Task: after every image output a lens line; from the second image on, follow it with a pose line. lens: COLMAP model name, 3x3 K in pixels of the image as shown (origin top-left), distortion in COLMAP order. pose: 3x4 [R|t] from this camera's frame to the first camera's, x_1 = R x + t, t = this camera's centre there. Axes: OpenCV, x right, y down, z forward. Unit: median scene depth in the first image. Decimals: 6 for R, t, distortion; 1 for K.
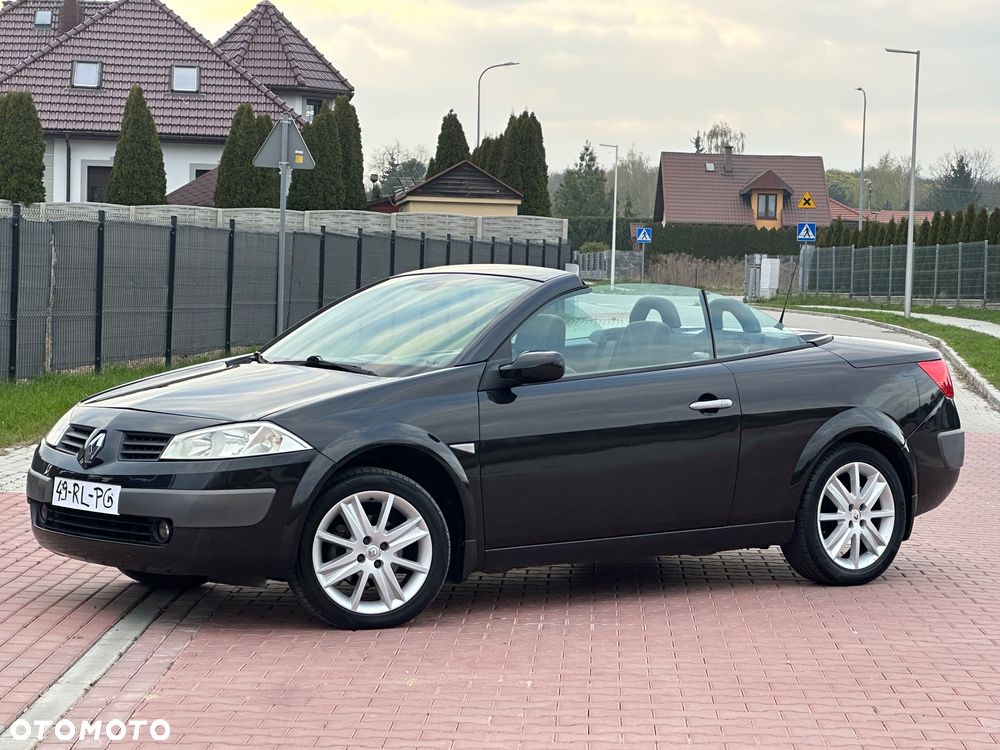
lens RADIAL K [[2737.1, 0, 462.2], [0, 2737.1, 364.0], [0, 0, 1]] dist [0.120919, 0.000000]
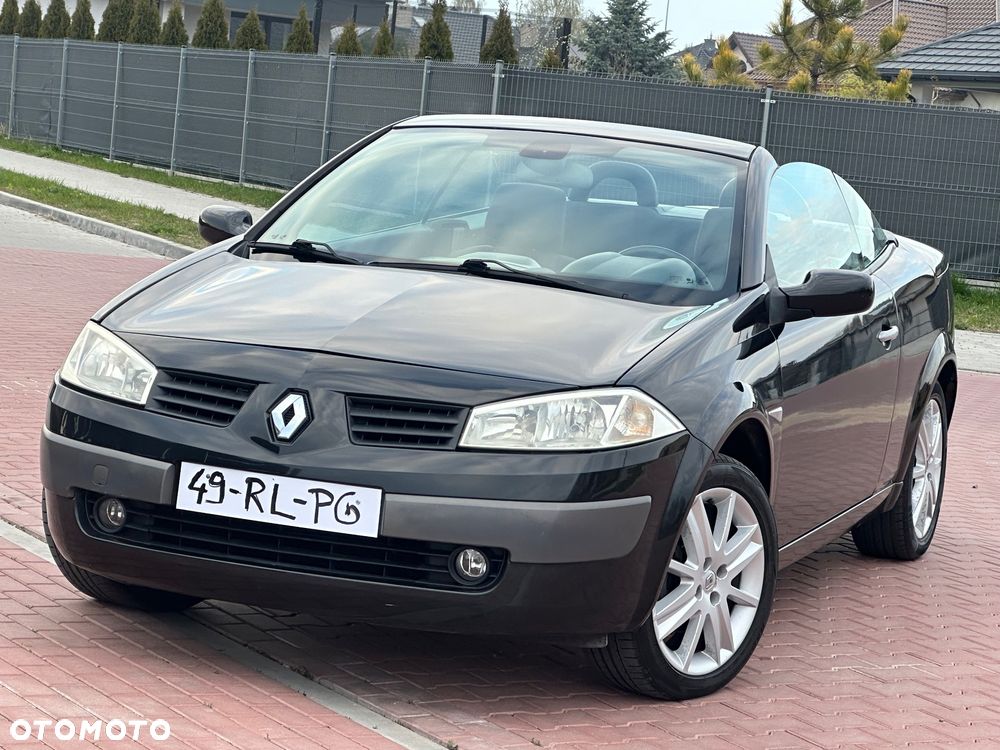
lens RADIAL K [[2681.3, 0, 548.1], [0, 2681.3, 402.0], [0, 0, 1]] dist [0.135359, 0.000000]
pose [[0.840062, -0.004639, 0.542471, -0.396733], [-0.051938, 0.994682, 0.088937, -0.027751], [-0.539999, -0.102887, 0.835353, 0.470730]]
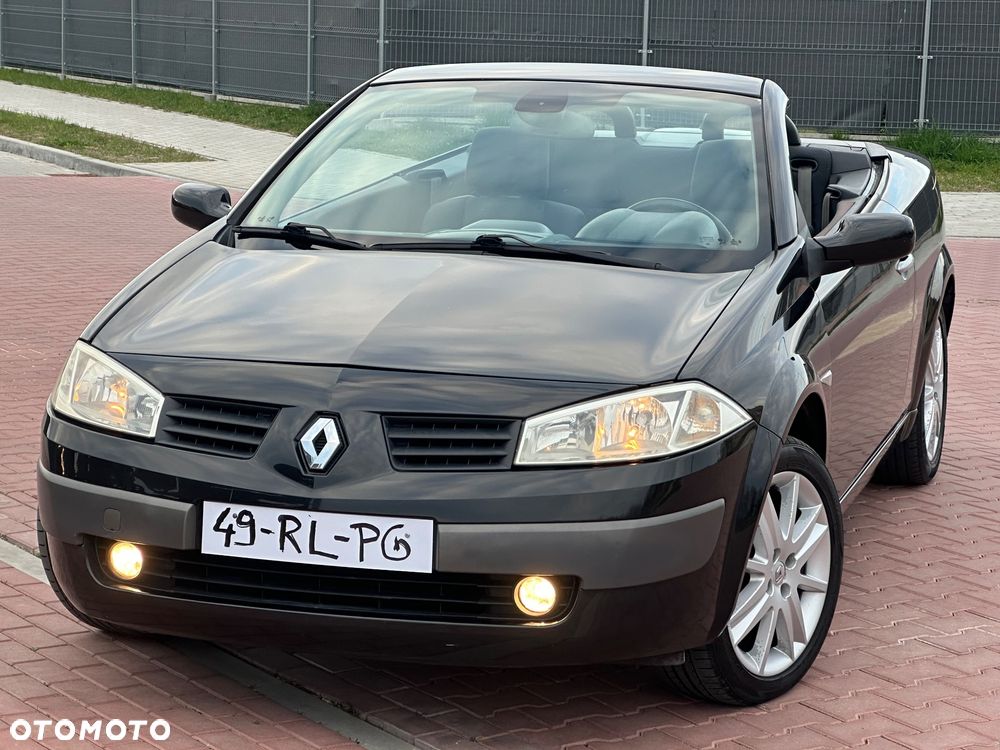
lens RADIAL K [[2472.2, 0, 535.7], [0, 2472.2, 386.5], [0, 0, 1]] dist [0.169672, 0.000000]
pose [[0.810216, -0.098937, 0.577721, -0.372373], [0.017193, 0.989238, 0.145299, -0.050210], [-0.585879, -0.107791, 0.803198, 0.574520]]
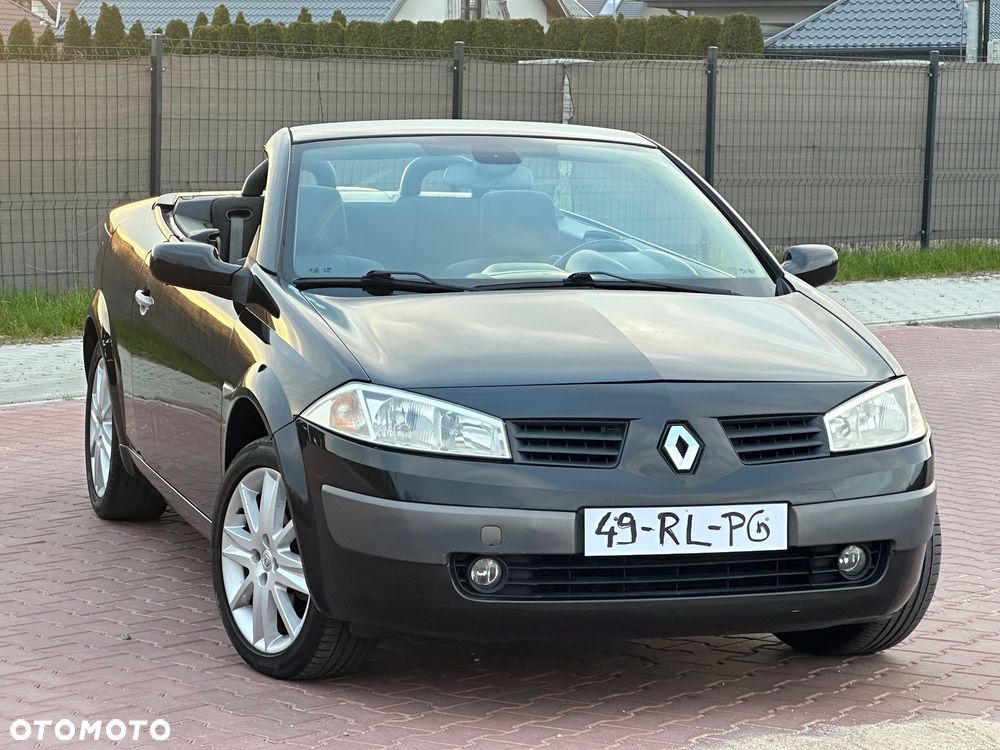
lens RADIAL K [[2737.1, 0, 554.1], [0, 2737.1, 248.7], [0, 0, 1]] dist [0.120919, 0.000000]
pose [[0.340391, -0.068801, 0.937764, -0.704139], [0.017716, 0.997612, 0.066761, -0.055237], [-0.940117, -0.006112, 0.340797, 0.801720]]
